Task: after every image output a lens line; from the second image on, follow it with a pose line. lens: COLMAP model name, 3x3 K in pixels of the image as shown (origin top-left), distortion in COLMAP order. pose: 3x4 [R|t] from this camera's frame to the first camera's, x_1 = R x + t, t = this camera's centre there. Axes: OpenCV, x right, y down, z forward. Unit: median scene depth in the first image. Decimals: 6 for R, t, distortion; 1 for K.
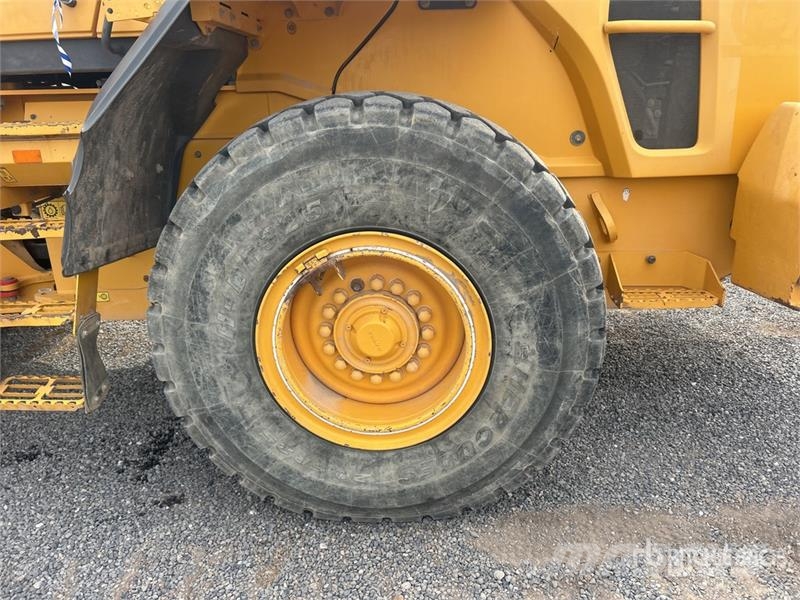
lens RADIAL K [[610.6, 0, 409.1], [0, 610.6, 295.9], [0, 0, 1]] dist [0.059288, -0.075702]
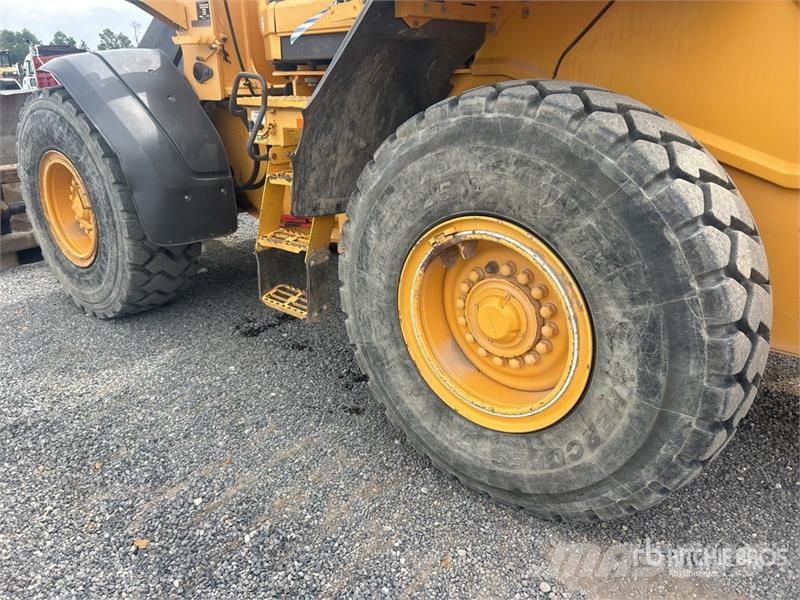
lens RADIAL K [[610.6, 0, 409.1], [0, 610.6, 295.9], [0, 0, 1]] dist [0.059288, -0.075702]
pose [[0.786626, 0.223968, -0.575376, 0.440809], [-0.196025, 0.974269, 0.111242, -0.061789], [0.585486, 0.025283, 0.810288, 0.076826]]
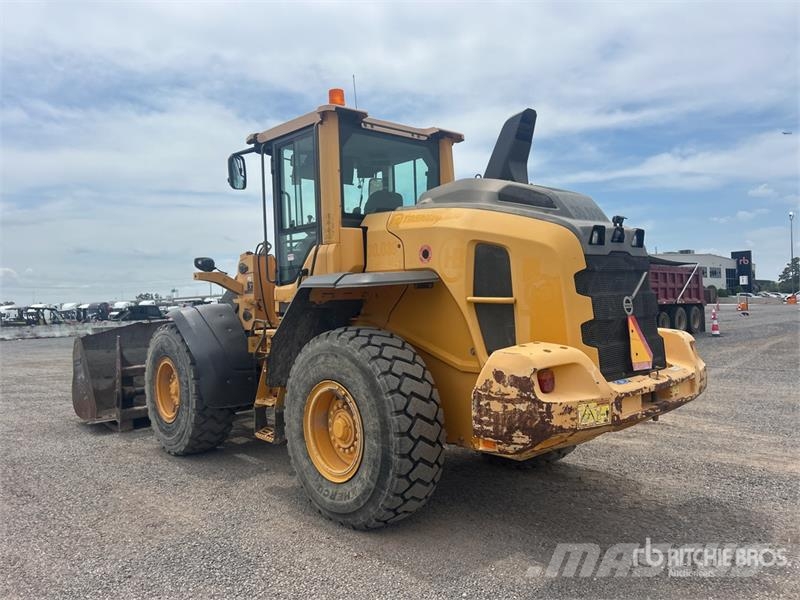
lens RADIAL K [[610.6, 0, 409.1], [0, 610.6, 295.9], [0, 0, 1]] dist [0.059288, -0.075702]
pose [[0.688563, 0.015538, -0.725010, 1.866876], [-0.222670, 0.956003, -0.190988, -0.035311], [0.690144, 0.292945, 0.661728, -0.497026]]
